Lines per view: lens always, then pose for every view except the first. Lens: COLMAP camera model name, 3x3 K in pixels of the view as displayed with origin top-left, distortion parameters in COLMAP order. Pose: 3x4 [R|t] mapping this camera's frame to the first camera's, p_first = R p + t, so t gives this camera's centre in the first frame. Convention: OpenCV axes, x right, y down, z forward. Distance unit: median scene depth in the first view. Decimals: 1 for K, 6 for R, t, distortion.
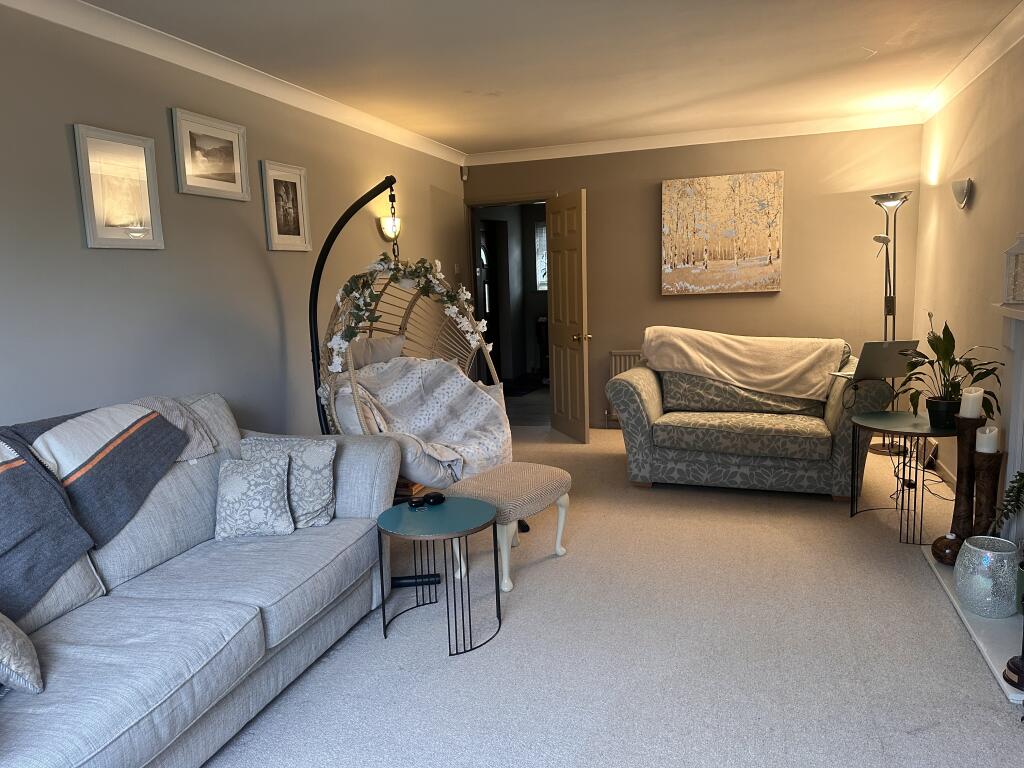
lens RADIAL K [[709.2, 0, 514.5], [0, 709.2, 403.0], [0, 0, 1]] dist [0.138720, -0.209150]
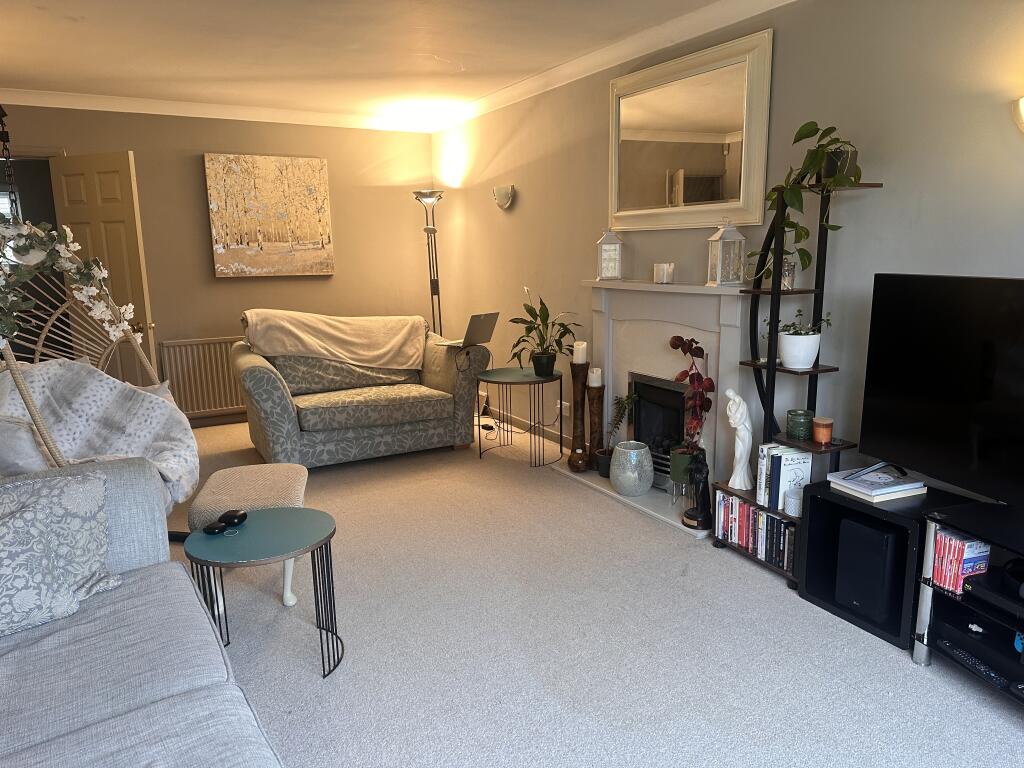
lens RADIAL K [[709.2, 0, 514.5], [0, 709.2, 403.0], [0, 0, 1]] dist [0.138720, -0.209150]
pose [[0.666464, -0.133820, 0.733429, -0.307376], [0.124084, 0.989948, 0.067869, -0.008150], [-0.735139, 0.045775, 0.676369, 0.121201]]
